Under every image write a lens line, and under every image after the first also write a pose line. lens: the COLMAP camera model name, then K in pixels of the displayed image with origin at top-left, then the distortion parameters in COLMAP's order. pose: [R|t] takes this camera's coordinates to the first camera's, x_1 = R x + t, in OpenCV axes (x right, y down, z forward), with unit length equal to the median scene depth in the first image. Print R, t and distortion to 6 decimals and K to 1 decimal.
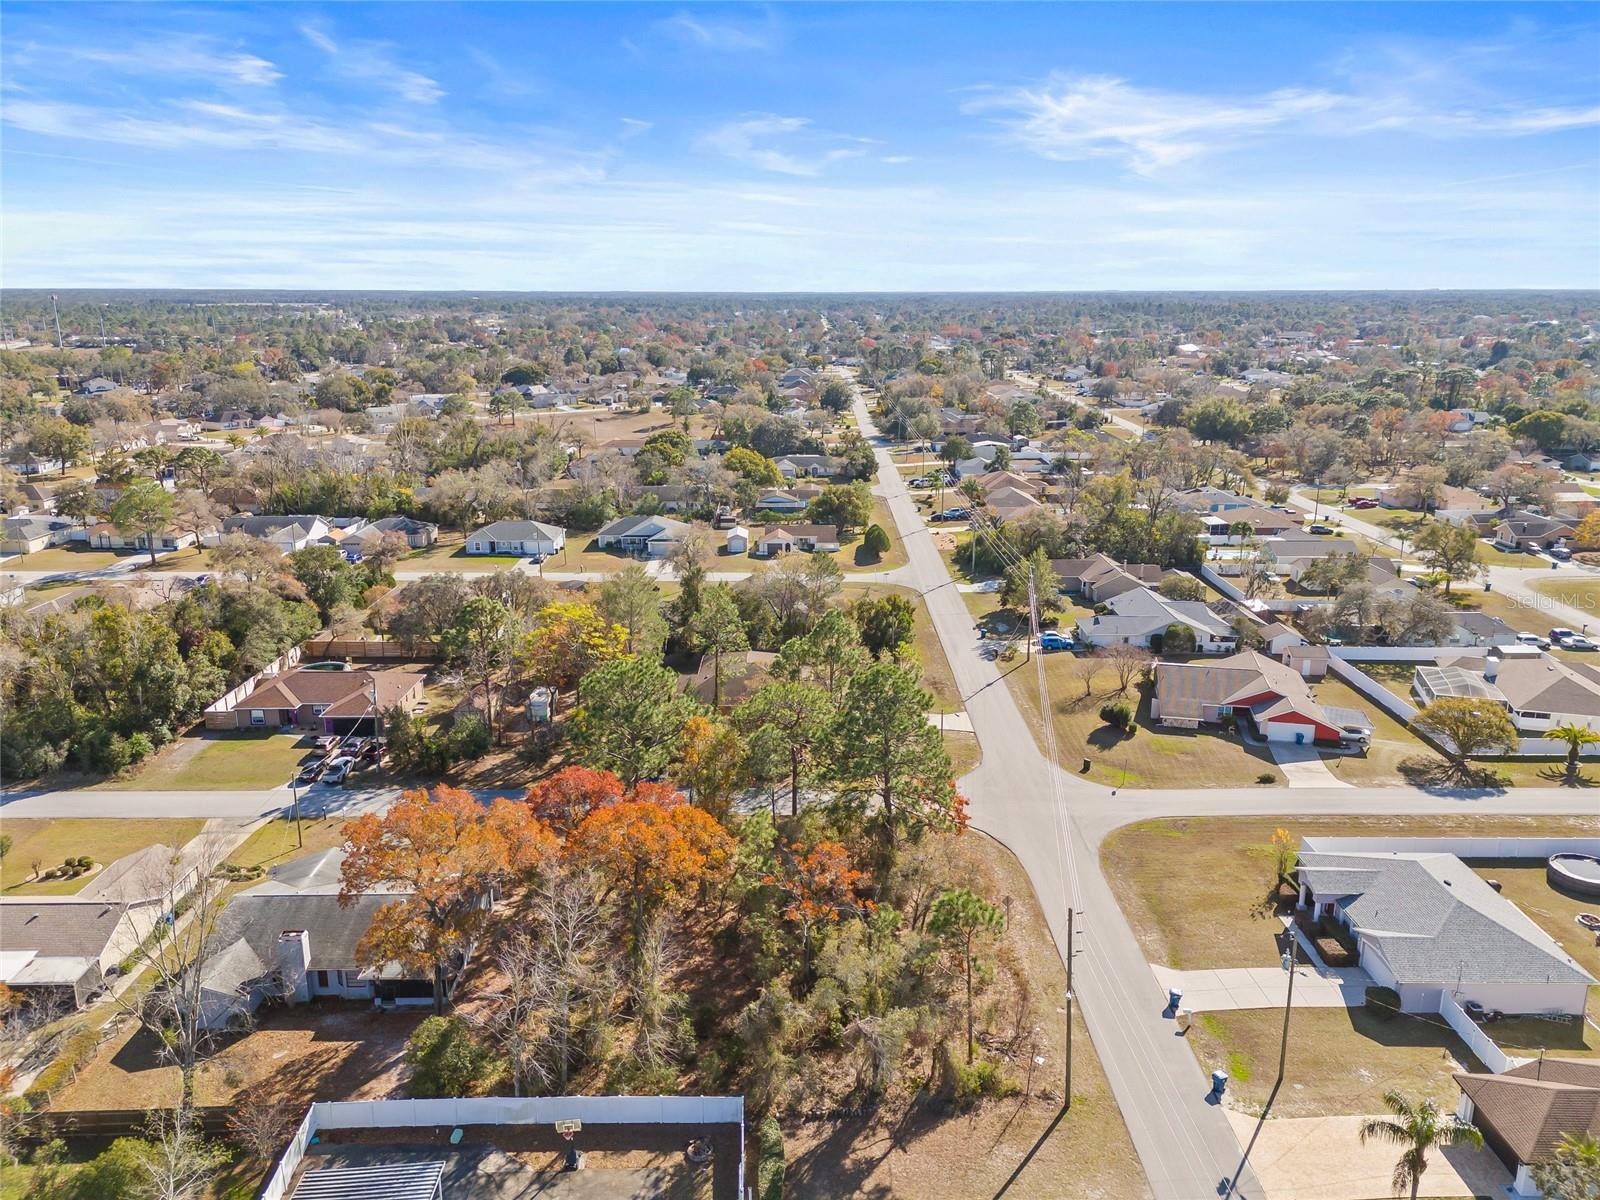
lens RADIAL K [[1171.4, 0, 803.1], [0, 1171.4, 605.7], [0, 0, 1]] dist [0.092289, -0.103081]
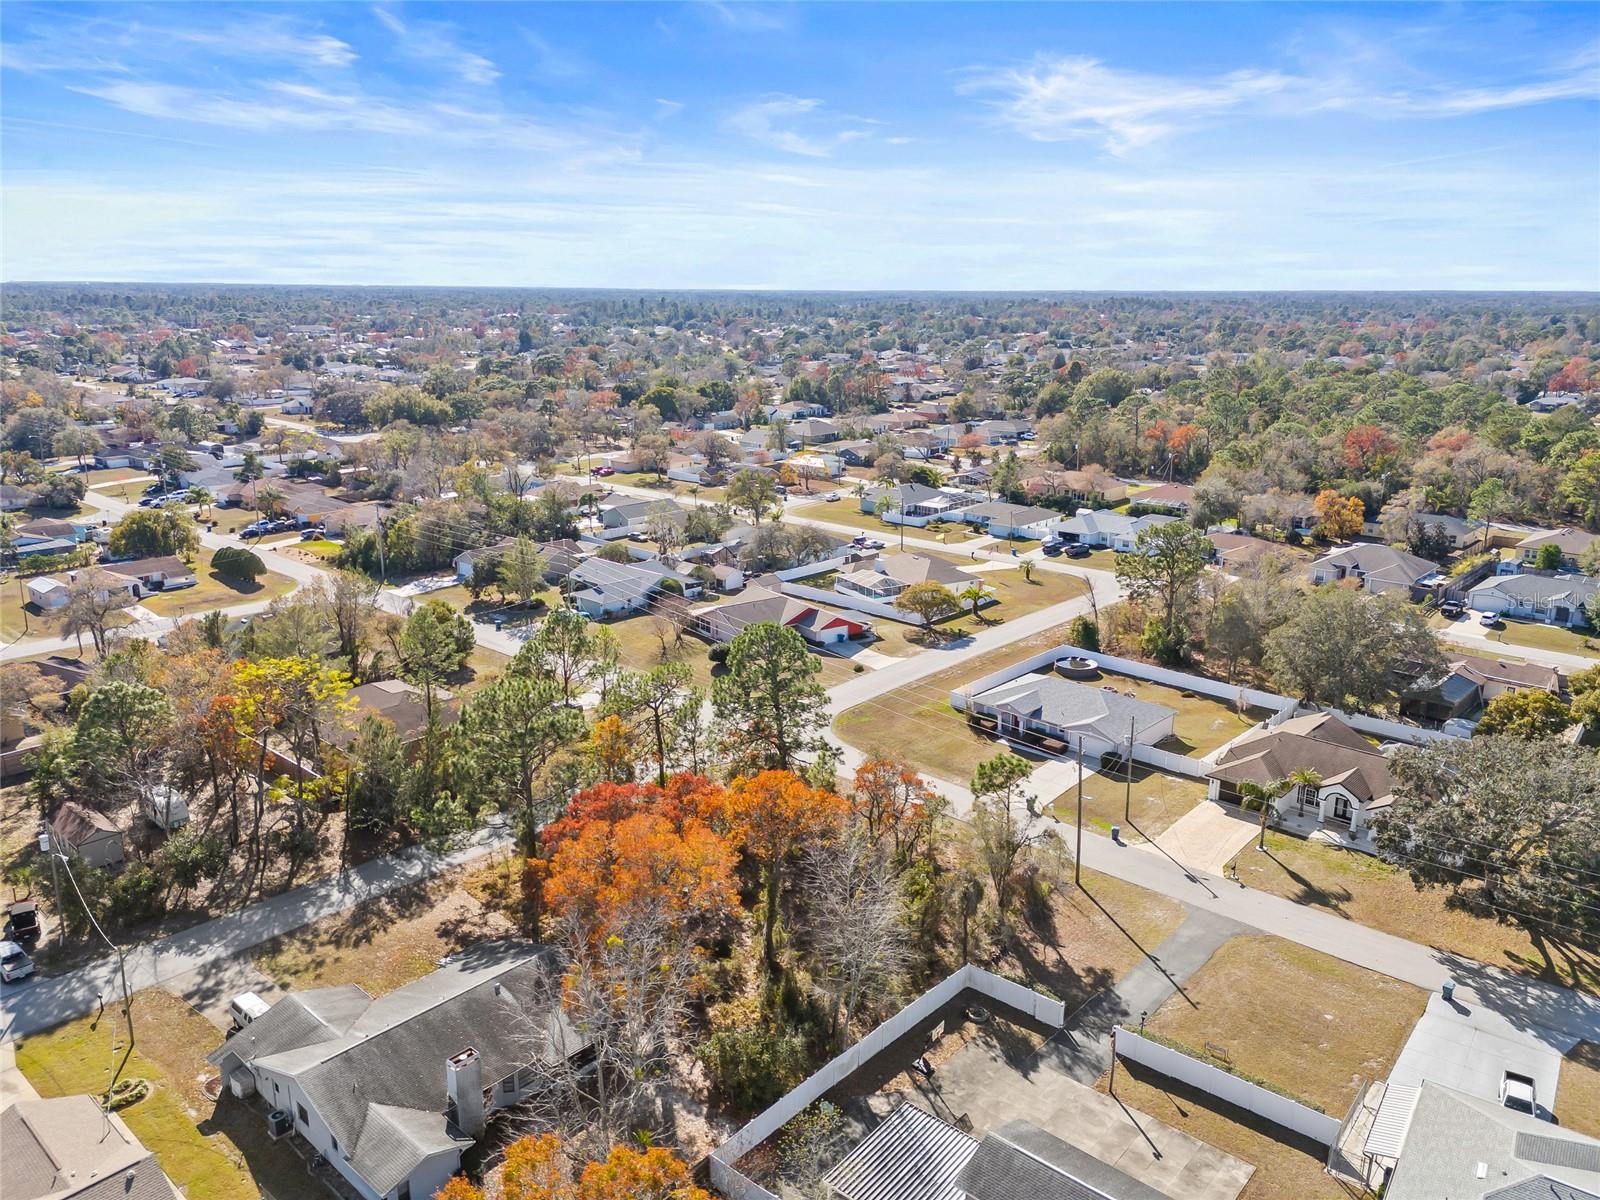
lens RADIAL K [[1172.2, 0, 803.0], [0, 1172.2, 595.3], [0, 0, 1]] dist [0.073690, -0.061670]
pose [[0.674550, -0.184859, 0.714709, -0.517912], [0.187747, 0.979266, 0.076089, -0.038500], [-0.713956, 0.082859, 0.695271, 0.144113]]
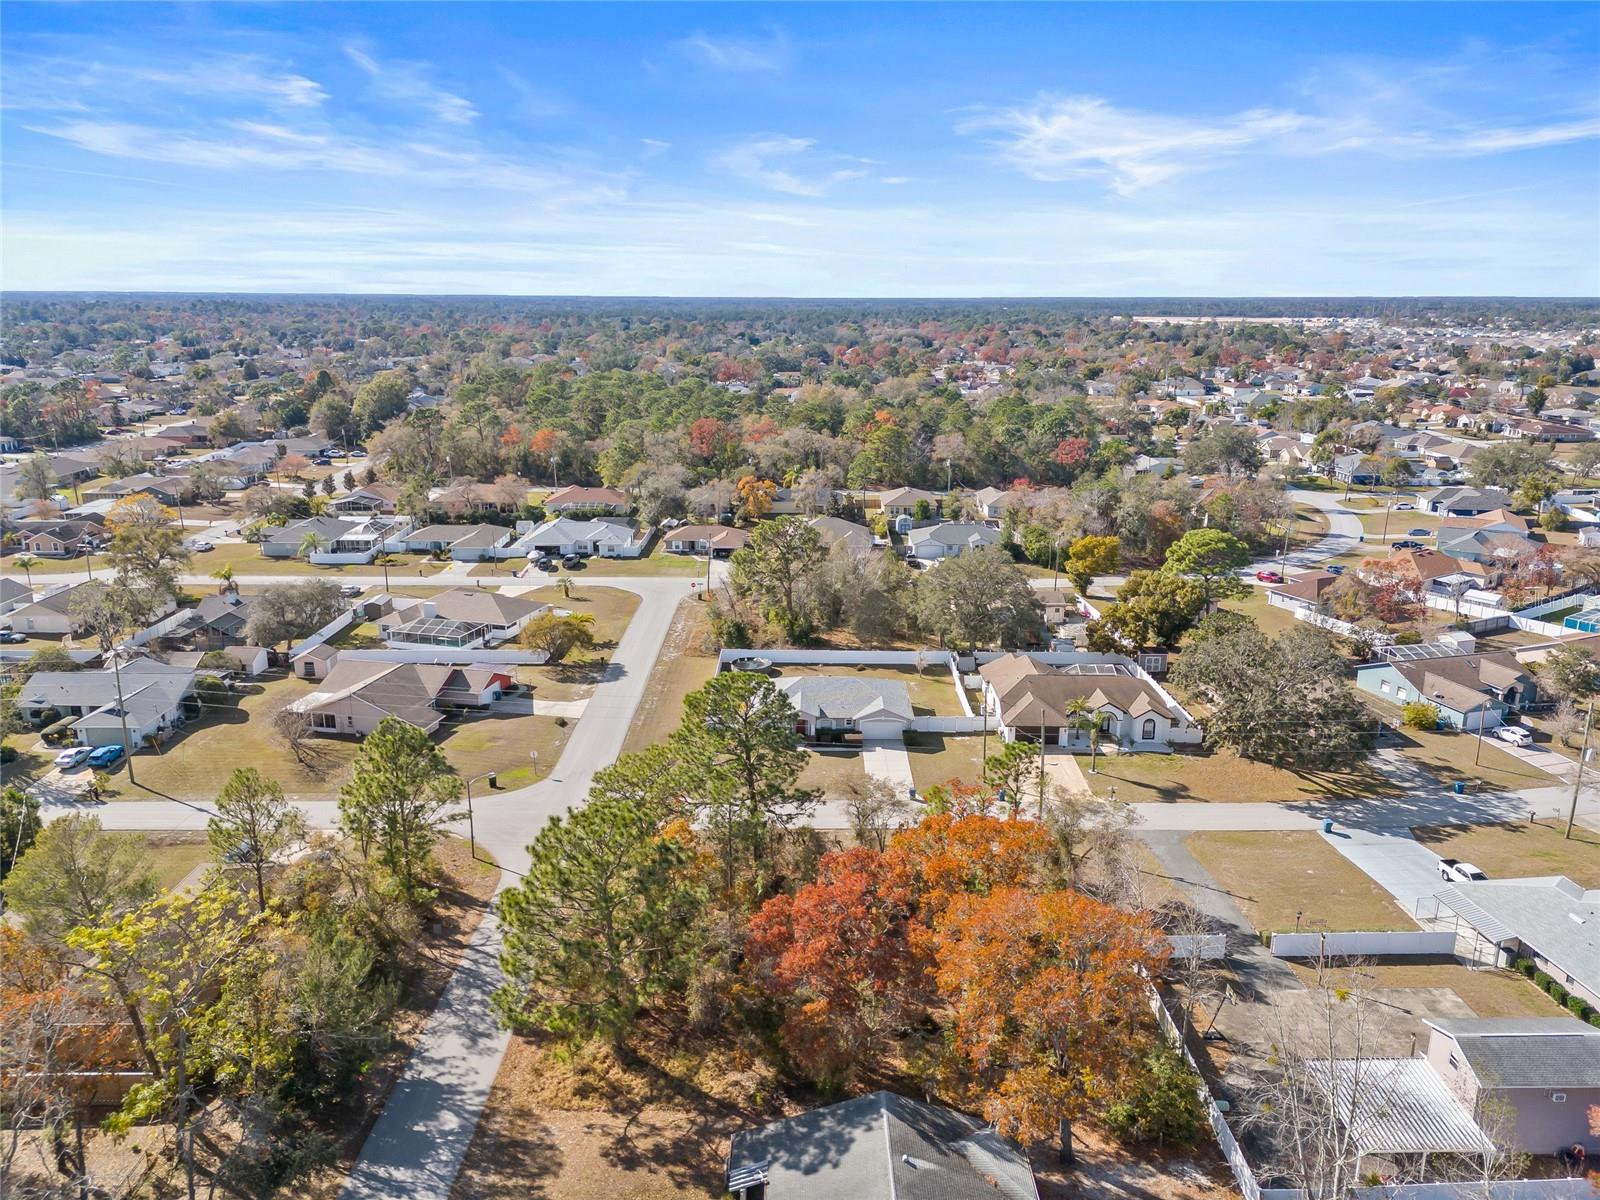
lens RADIAL K [[1172.2, 0, 803.0], [0, 1172.2, 595.3], [0, 0, 1]] dist [0.073690, -0.061670]
pose [[0.000192, -0.250164, 0.968203, -0.644837], [0.257729, 0.935507, 0.241665, -0.173547], [-0.966217, 0.249488, 0.064654, 0.637791]]
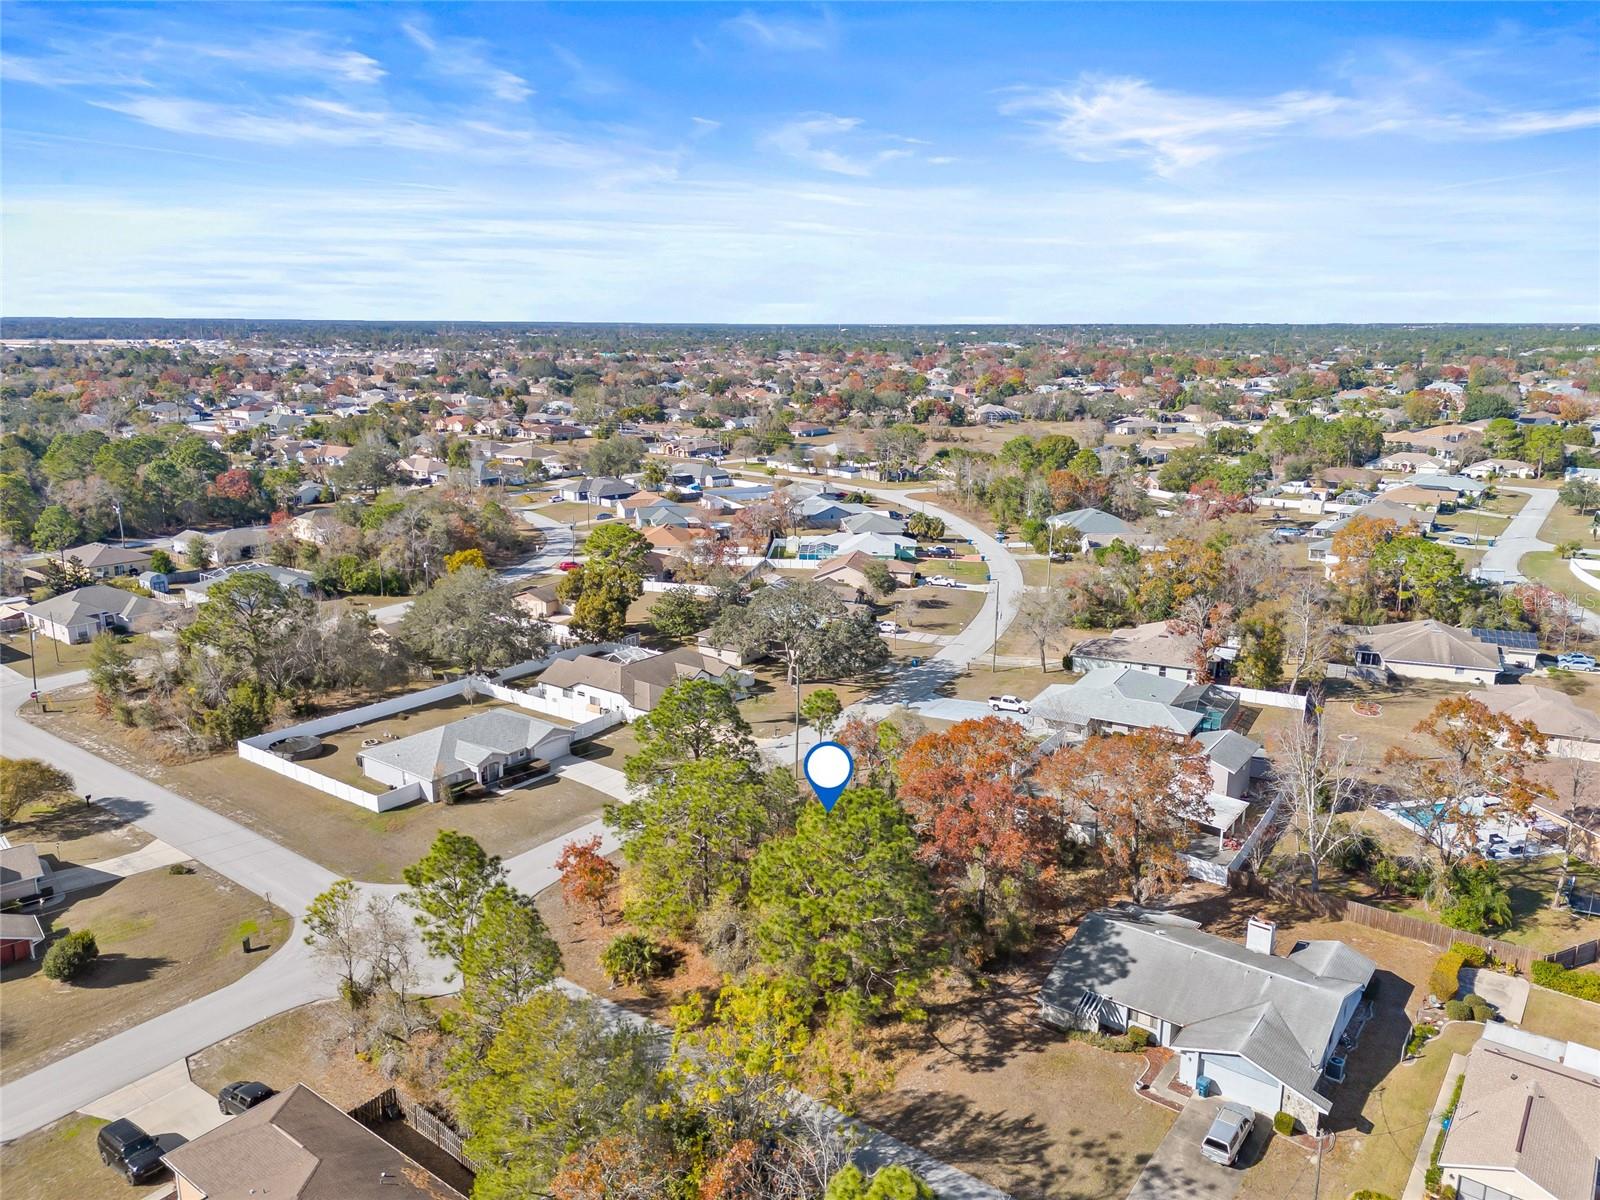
lens RADIAL K [[1172.2, 0, 803.0], [0, 1172.2, 595.3], [0, 0, 1]] dist [0.073690, -0.061670]
pose [[-0.798722, -0.142002, 0.584703, -0.438361], [0.151349, 0.893095, 0.423645, -0.321036], [-0.582354, 0.426869, -0.691843, 1.193256]]
